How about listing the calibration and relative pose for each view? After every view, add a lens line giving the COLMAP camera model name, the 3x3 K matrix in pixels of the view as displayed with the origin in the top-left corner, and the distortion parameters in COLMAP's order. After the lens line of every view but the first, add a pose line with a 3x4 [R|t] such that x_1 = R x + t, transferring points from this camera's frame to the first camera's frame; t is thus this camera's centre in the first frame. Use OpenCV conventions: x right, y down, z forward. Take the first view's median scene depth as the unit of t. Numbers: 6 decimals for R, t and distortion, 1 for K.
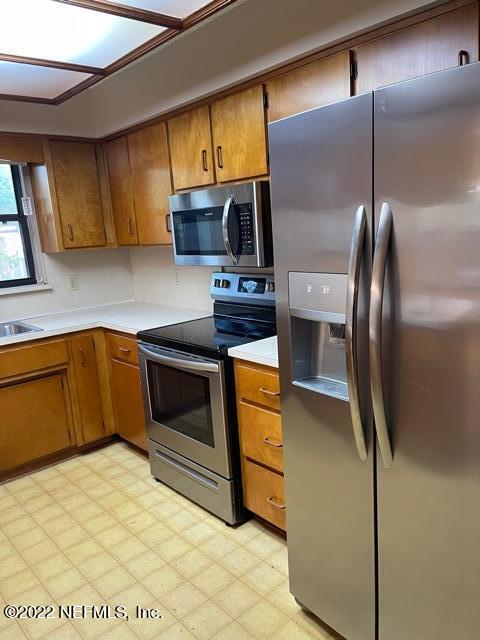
lens RADIAL K [[475.0, 0, 236.5], [0, 475.0, 320.9], [0, 0, 1]] dist [0.013919, -0.004391]
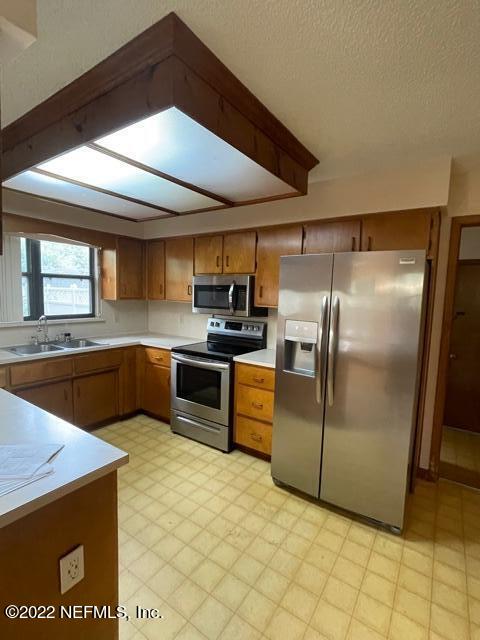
lens RADIAL K [[307.6, 0, 227.9], [0, 307.6, 317.7], [0, 0, 1]] dist [-0.000236, 0.000943]
pose [[0.968236, 0.072955, 0.239158, -0.314878], [-0.044172, 0.991351, -0.123581, 0.050107], [-0.246105, 0.109092, 0.963084, -0.214586]]
